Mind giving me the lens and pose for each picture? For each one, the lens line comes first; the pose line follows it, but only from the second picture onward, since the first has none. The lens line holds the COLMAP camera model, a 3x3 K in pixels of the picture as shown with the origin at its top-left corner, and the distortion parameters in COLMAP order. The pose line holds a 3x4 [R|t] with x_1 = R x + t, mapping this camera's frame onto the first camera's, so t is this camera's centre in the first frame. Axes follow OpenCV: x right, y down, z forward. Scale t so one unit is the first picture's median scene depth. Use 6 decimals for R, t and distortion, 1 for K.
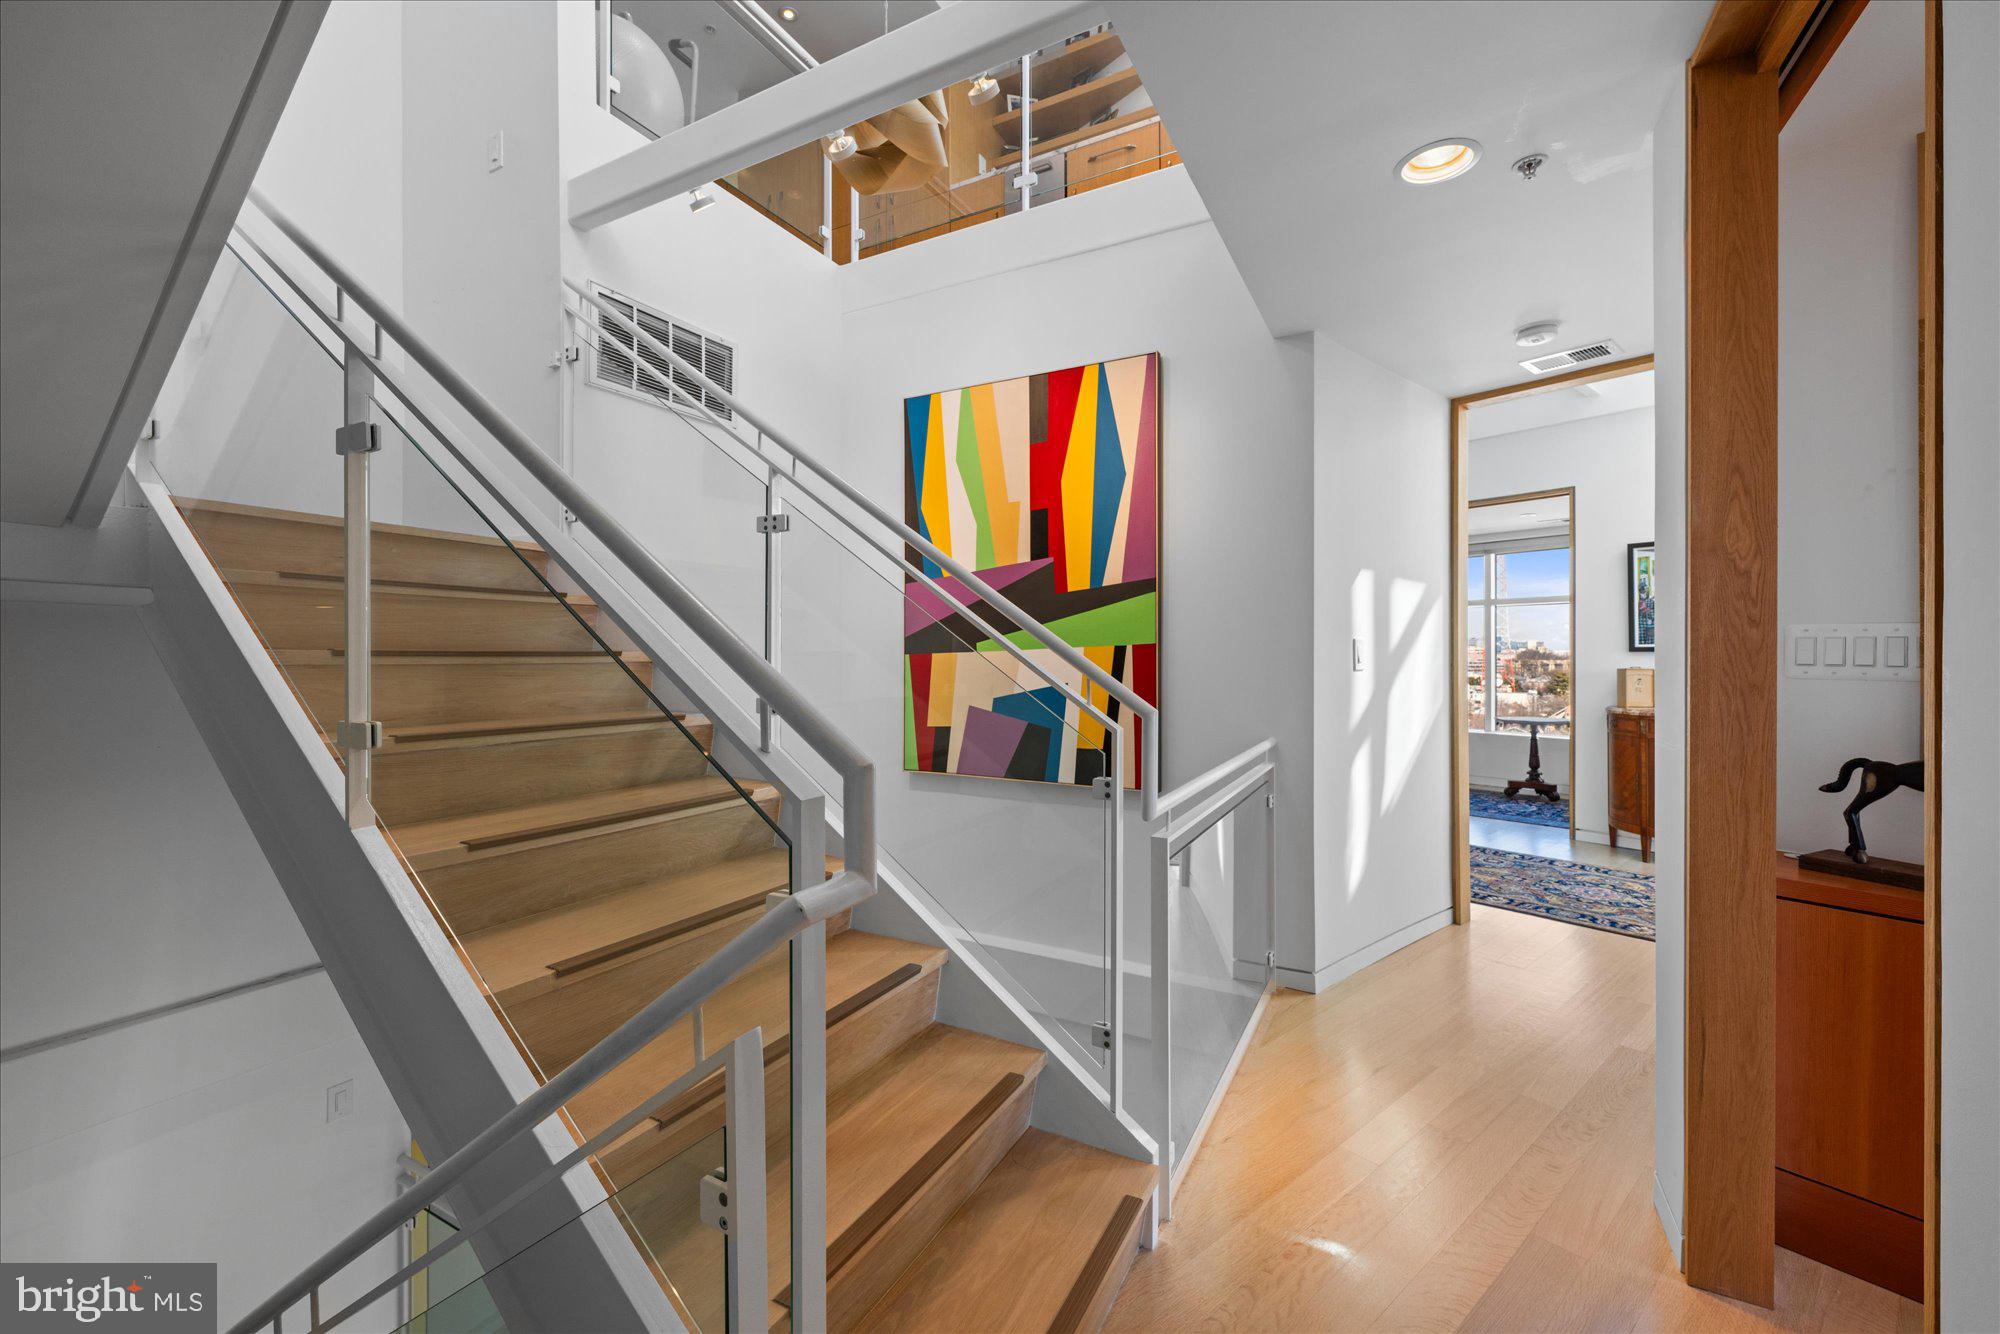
lens RADIAL K [[796.9, 0, 994.1], [0, 796.9, 662.0], [0, 0, 1]] dist [-0.004394, -0.000385]
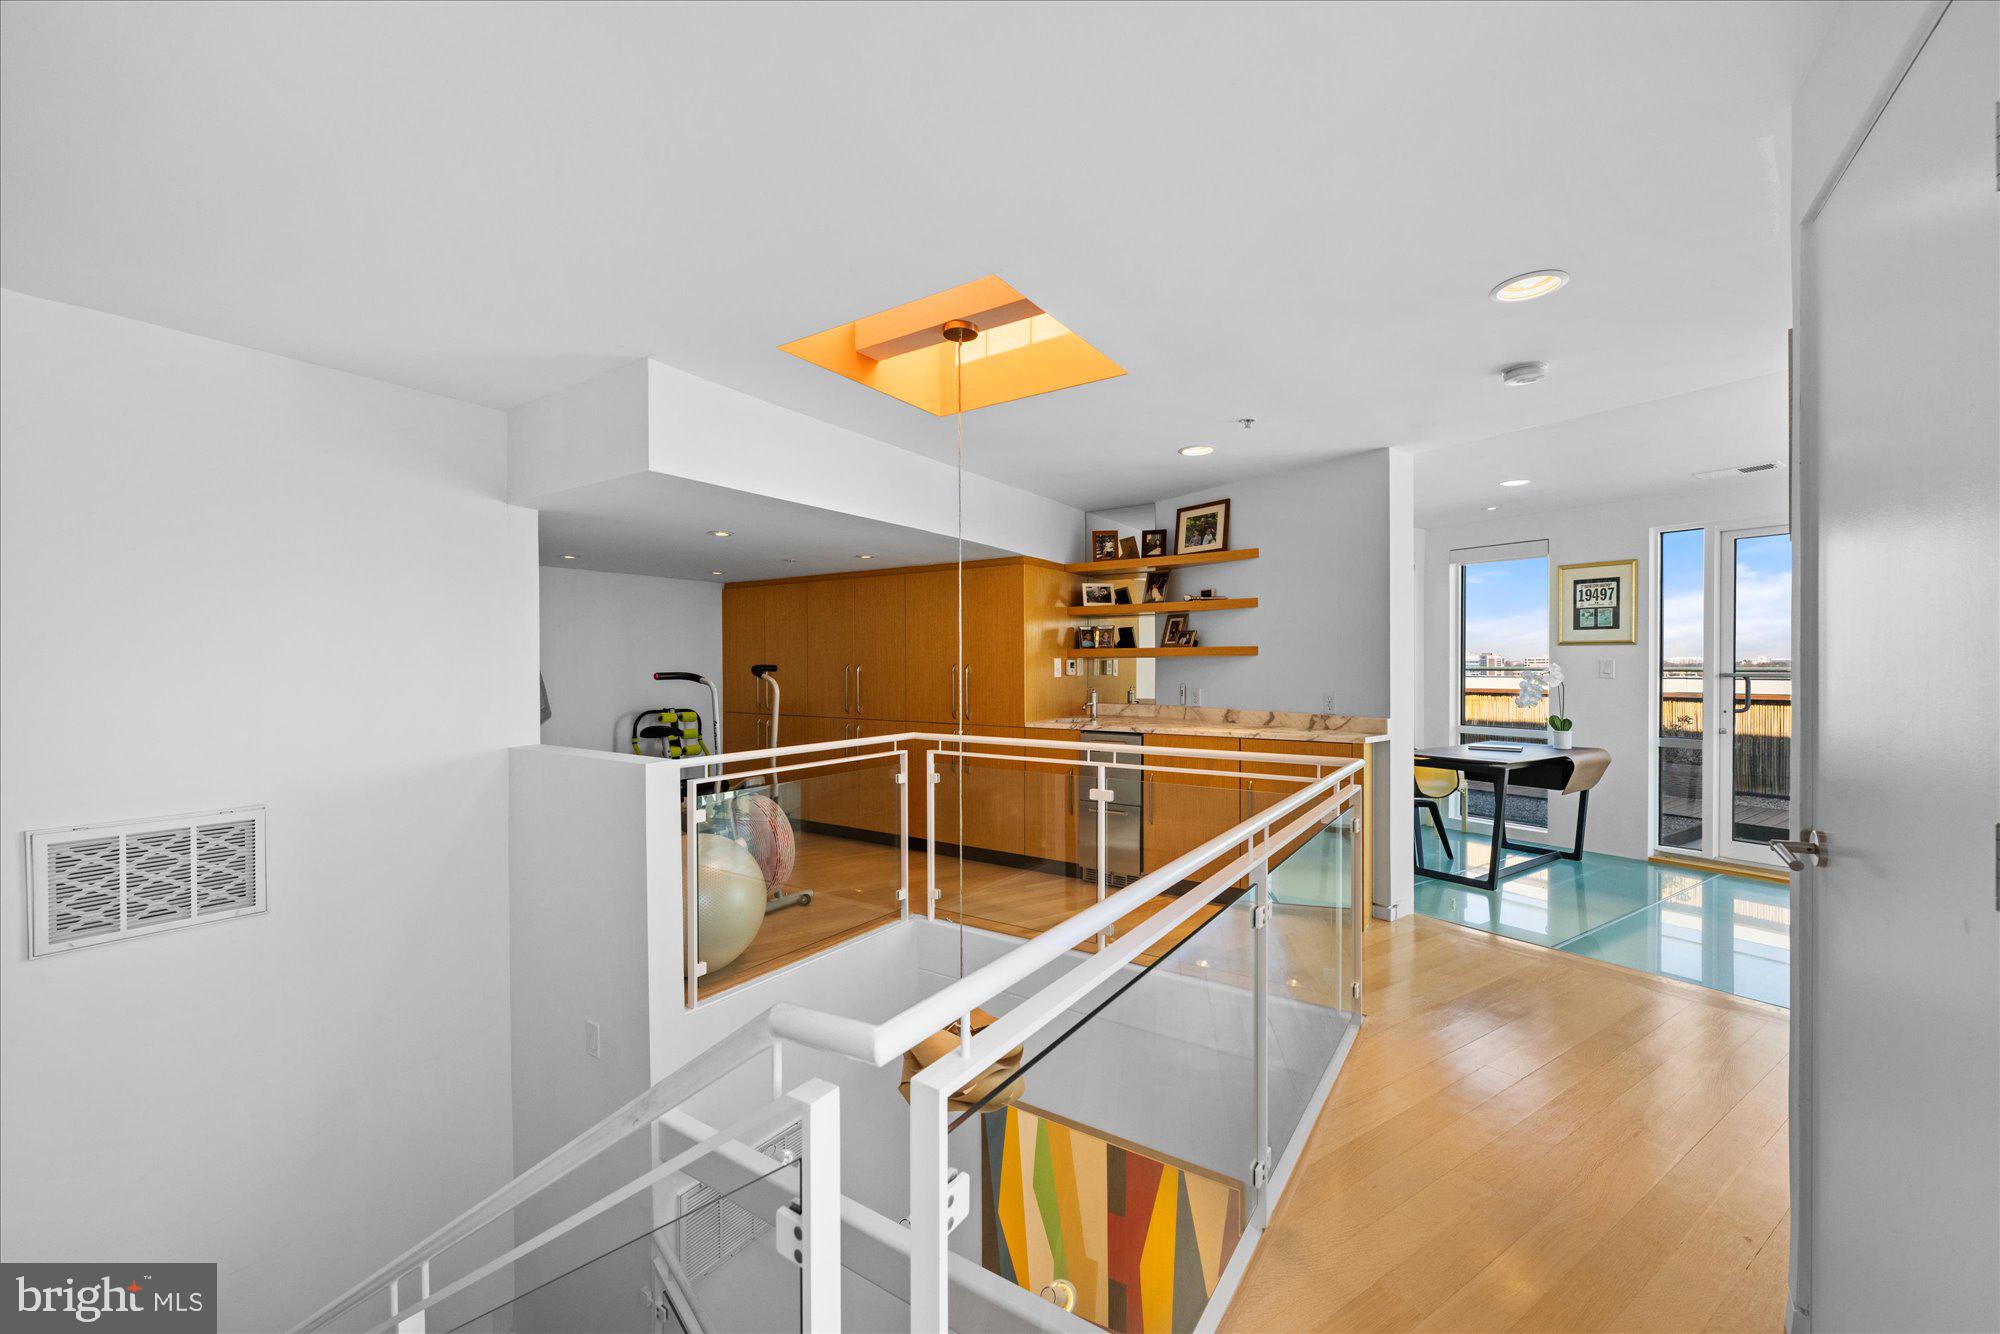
lens RADIAL K [[796.9, 0, 1003.4], [0, 796.9, 666.4], [0, 0, 1]] dist [-0.004394, -0.000385]
pose [[0.997218, -0.002308, -0.074507, -0.008104], [0.001976, 0.999988, -0.004529, -0.820524], [0.074516, 0.004369, 0.997210, 0.000498]]
